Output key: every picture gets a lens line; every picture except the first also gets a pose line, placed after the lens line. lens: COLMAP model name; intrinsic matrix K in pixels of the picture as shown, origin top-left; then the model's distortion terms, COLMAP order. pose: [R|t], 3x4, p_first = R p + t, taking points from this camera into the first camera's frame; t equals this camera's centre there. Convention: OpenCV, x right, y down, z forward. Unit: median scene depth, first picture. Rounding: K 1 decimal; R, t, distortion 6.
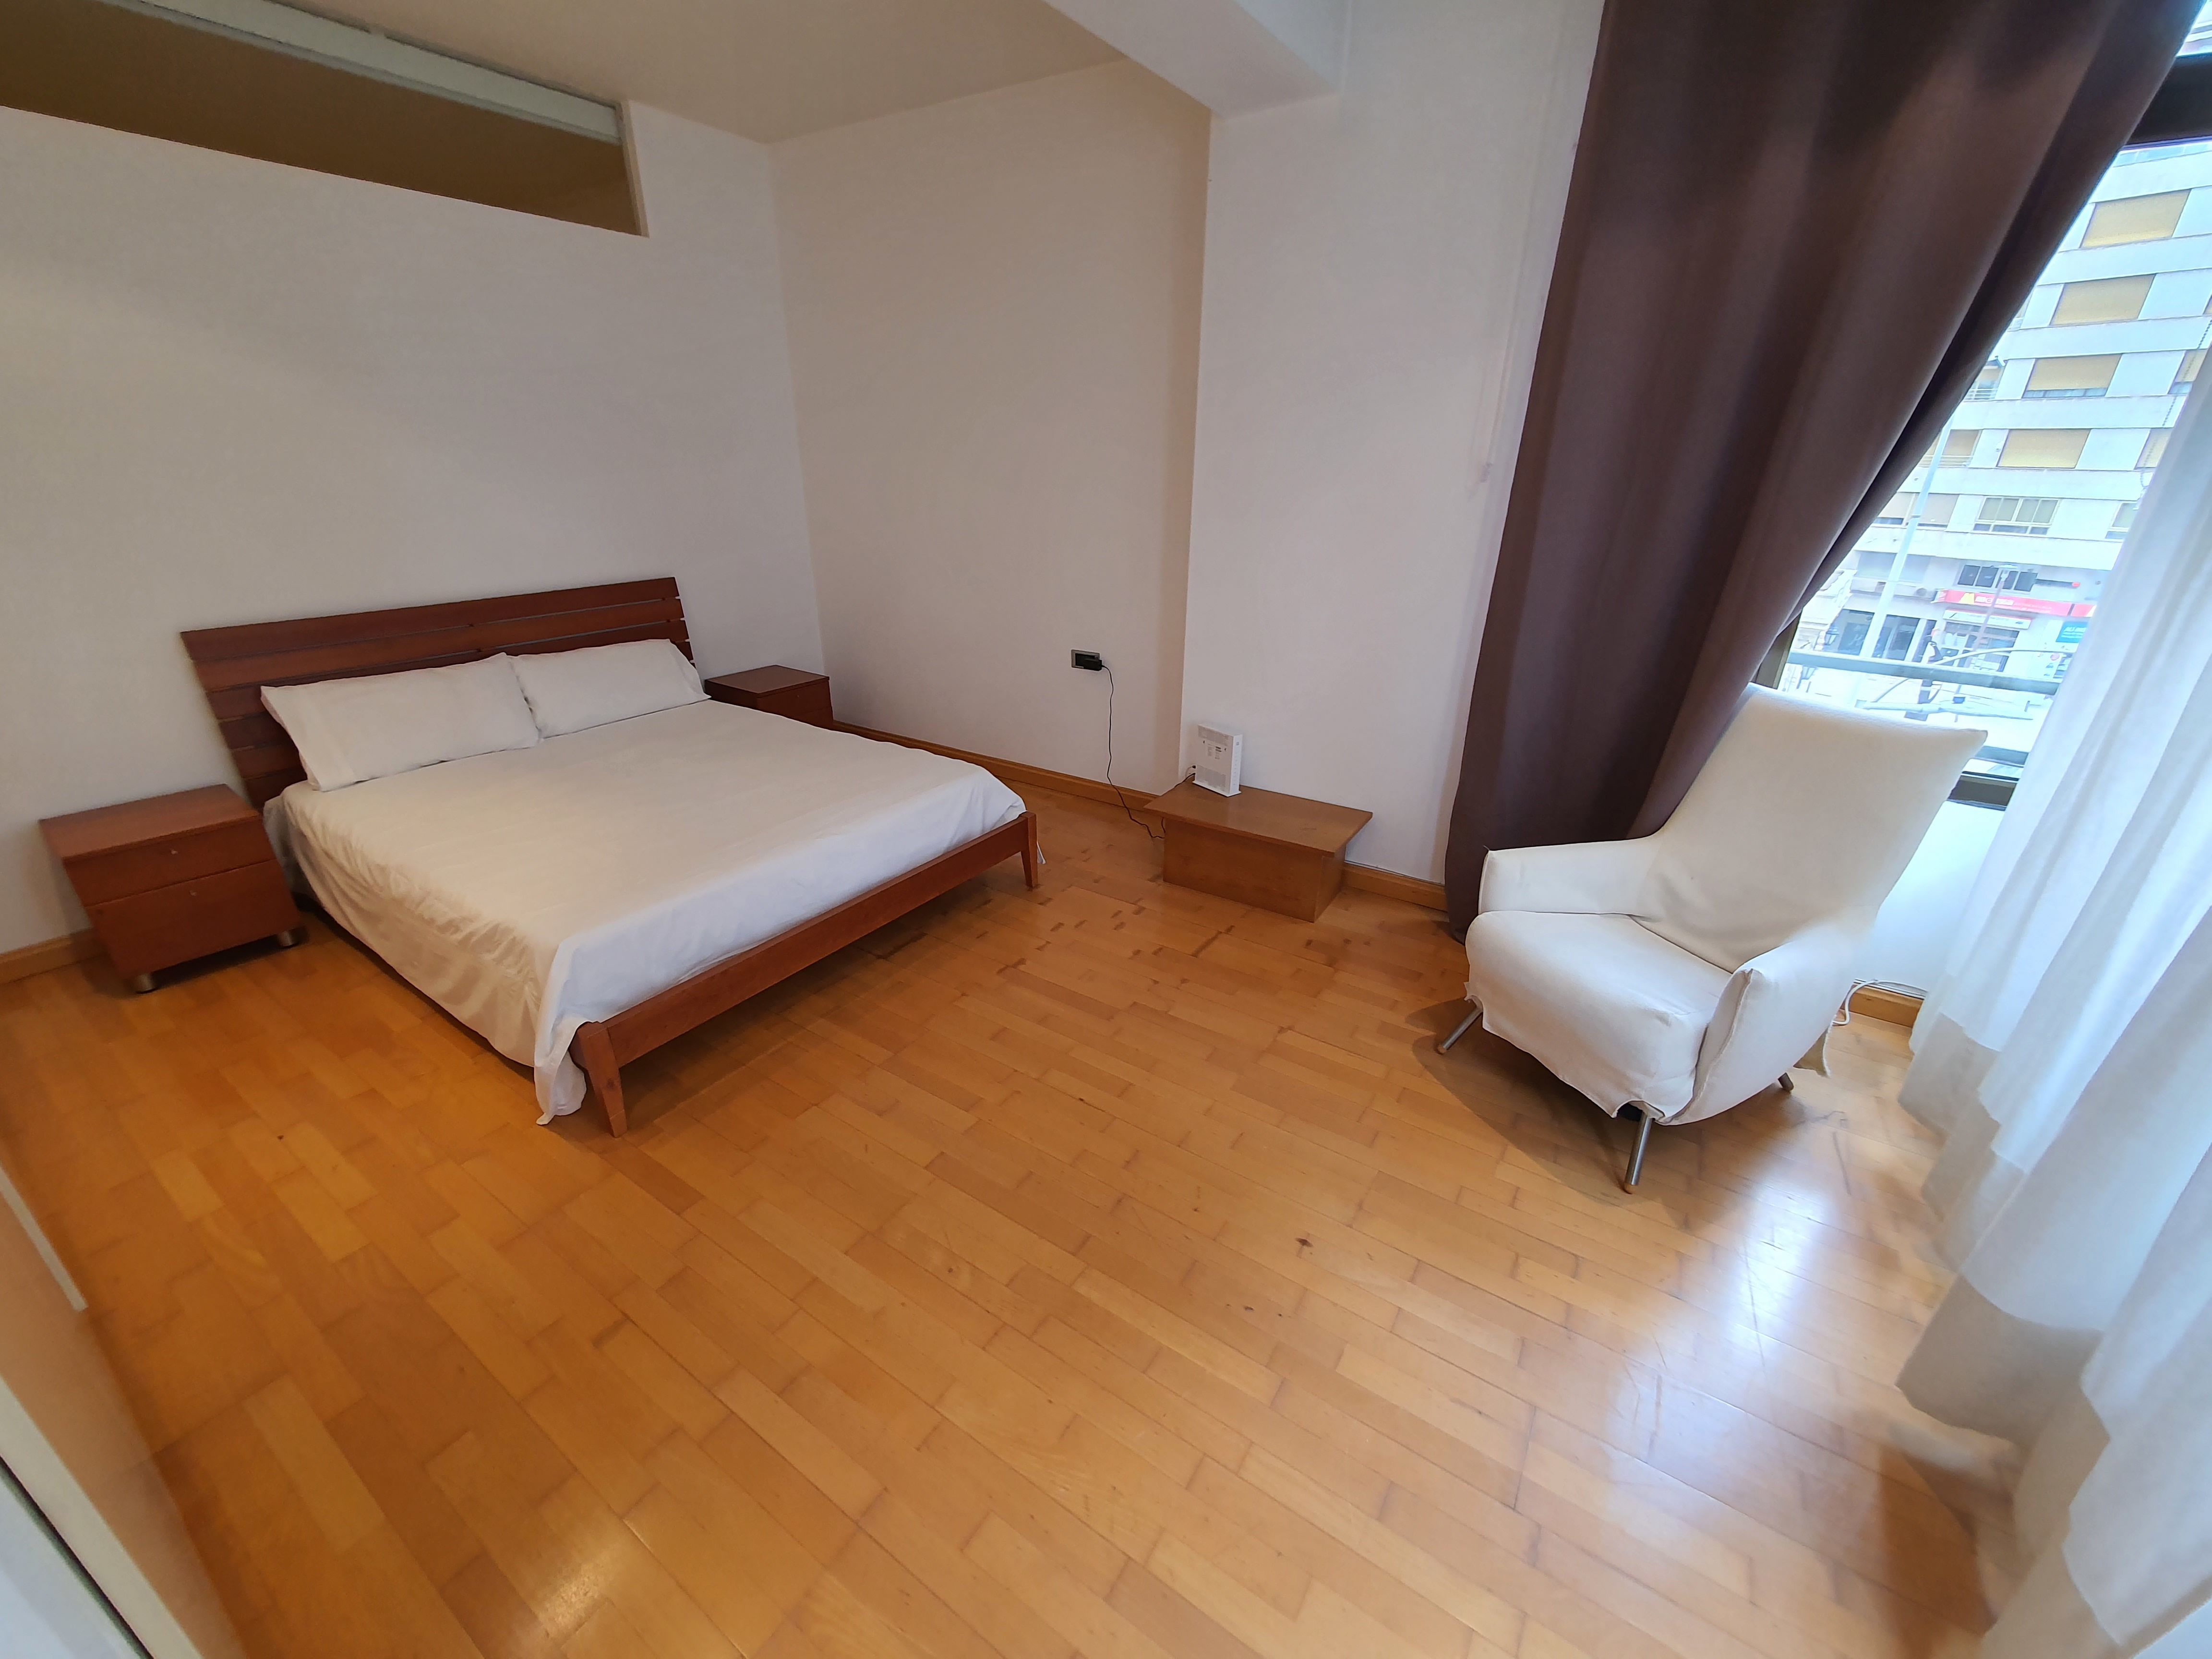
lens RADIAL K [[880.7, 0, 1099.2], [0, 880.7, 831.4], [0, 0, 1]] dist [-0.000055, 0.000341]
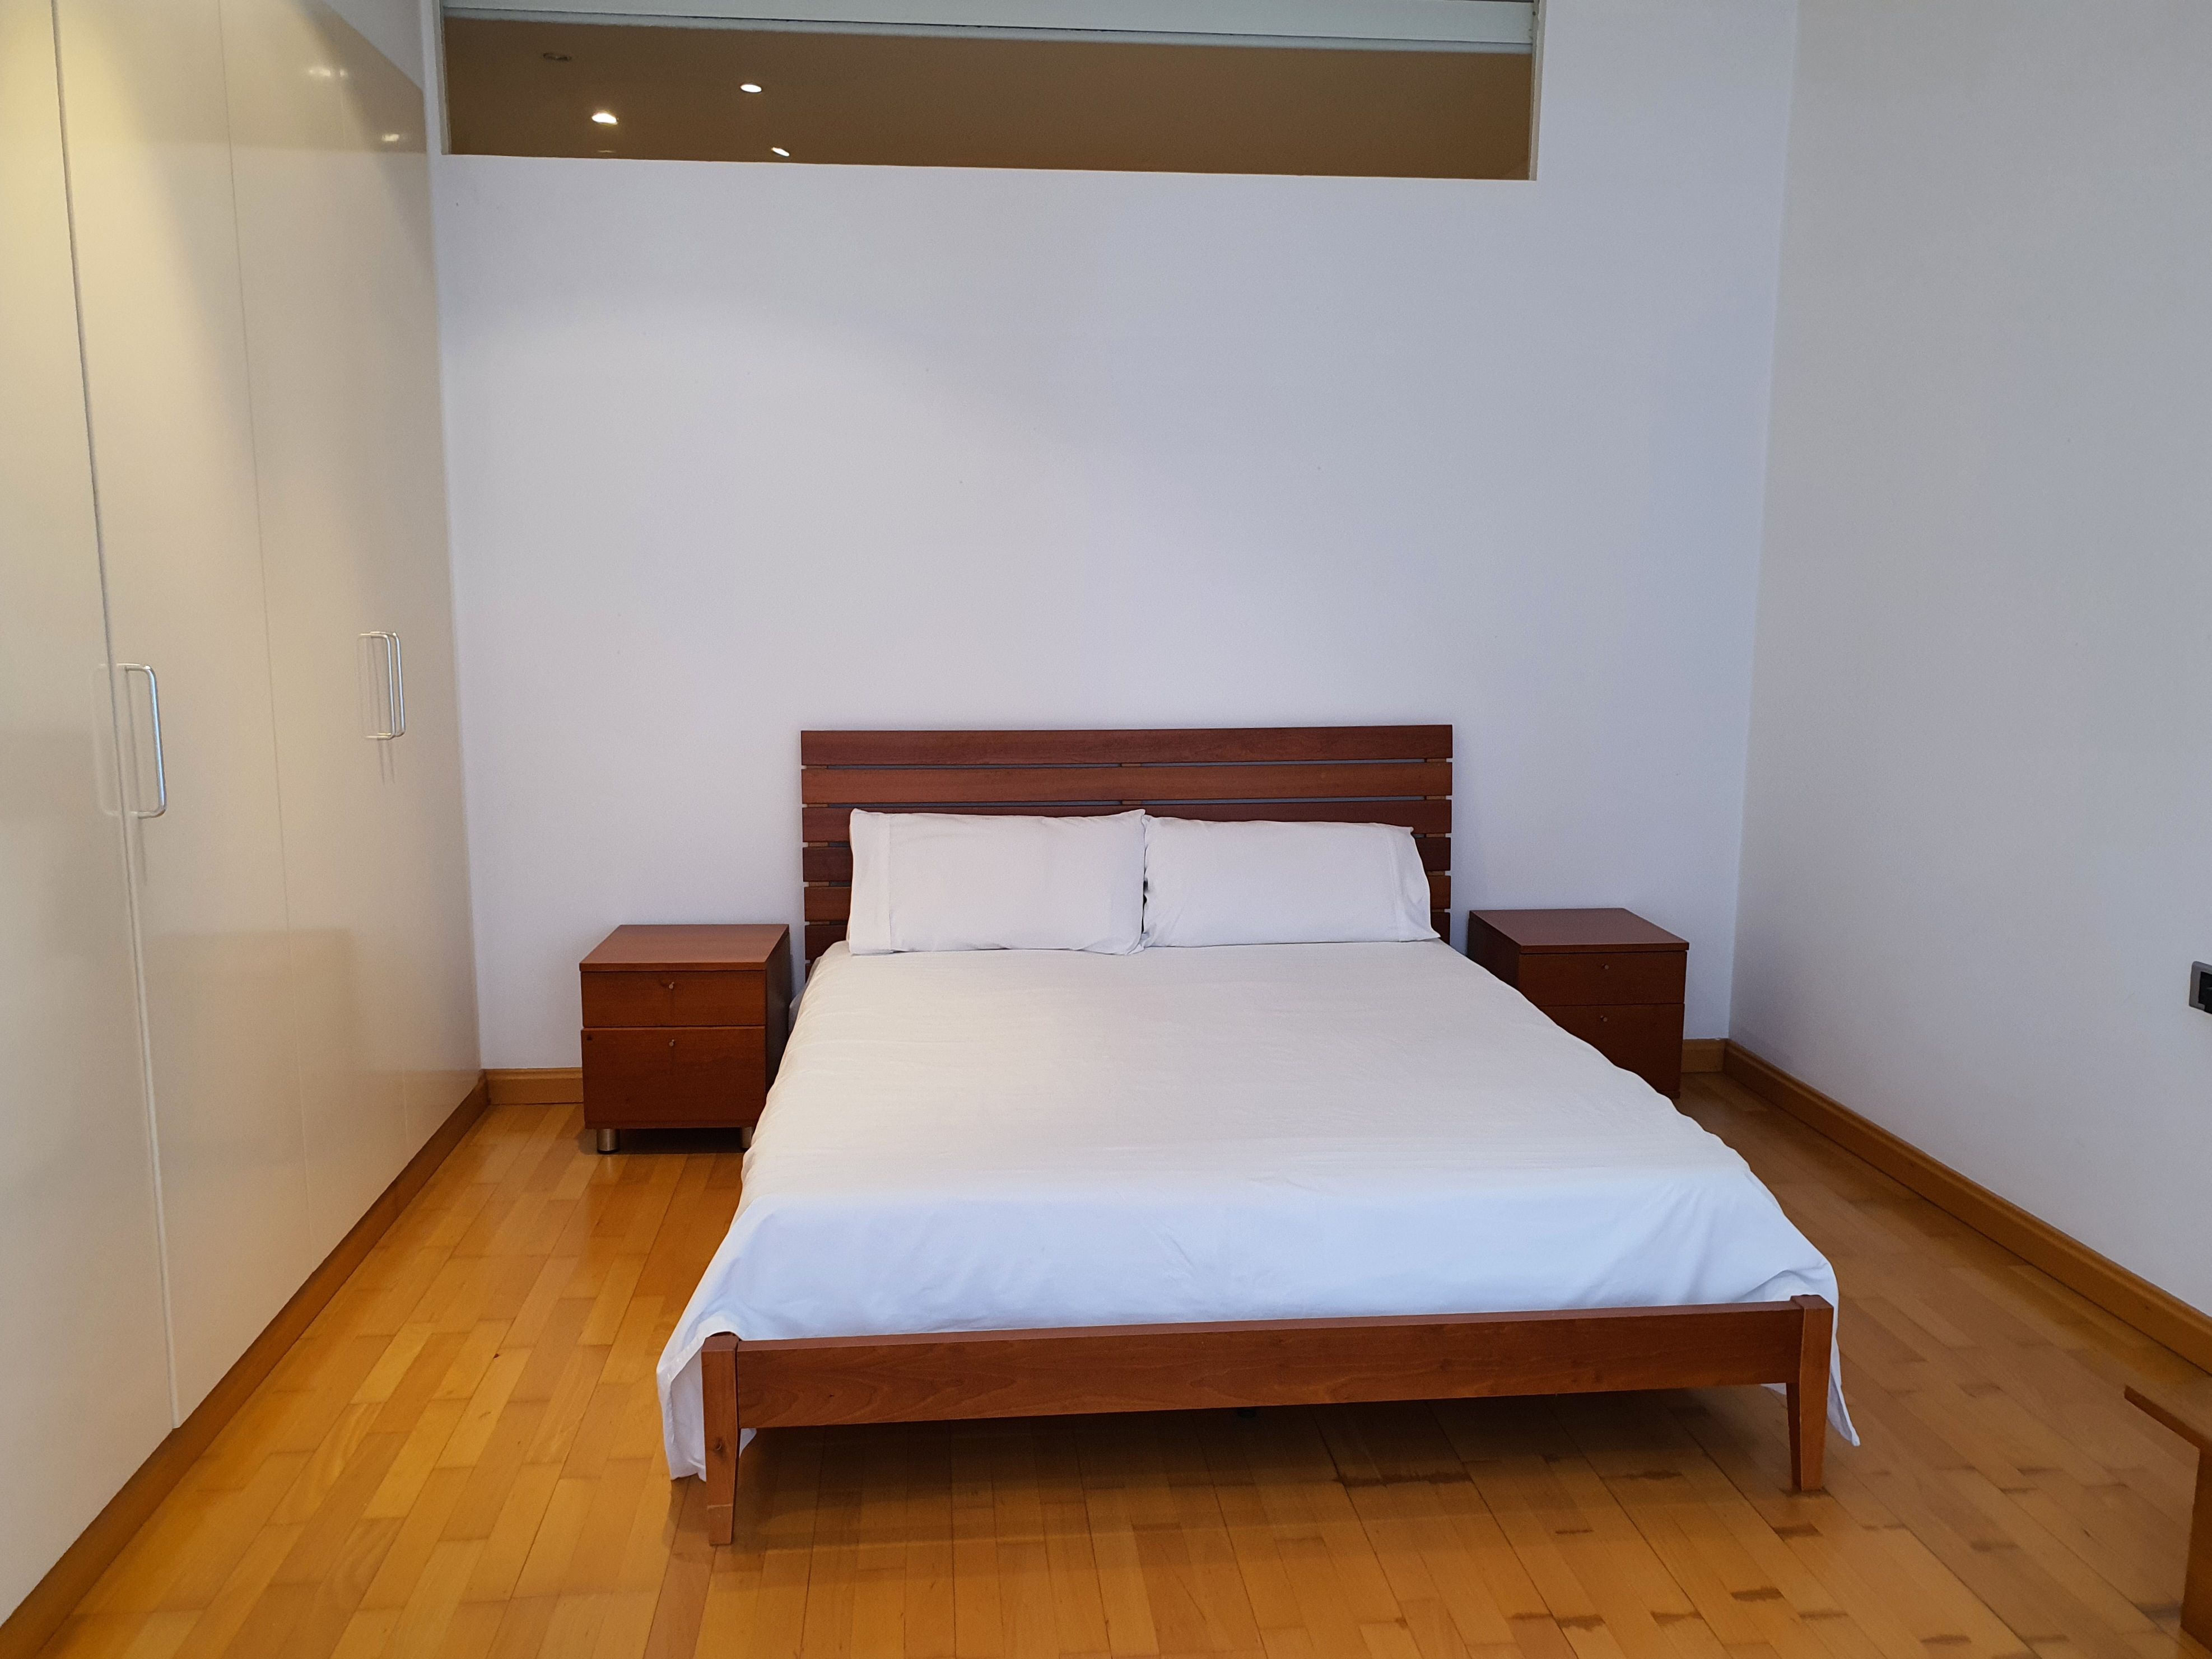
lens RADIAL K [[1773.9, 0, 1121.4], [0, 1773.9, 843.6], [0, 0, 1]] dist [0.003208, 0.001231]
pose [[0.637212, 0.110844, -0.762676, 0.366417], [-0.300260, 0.947115, -0.113216, -0.035834], [0.709792, 0.301143, 0.636795, 0.220113]]
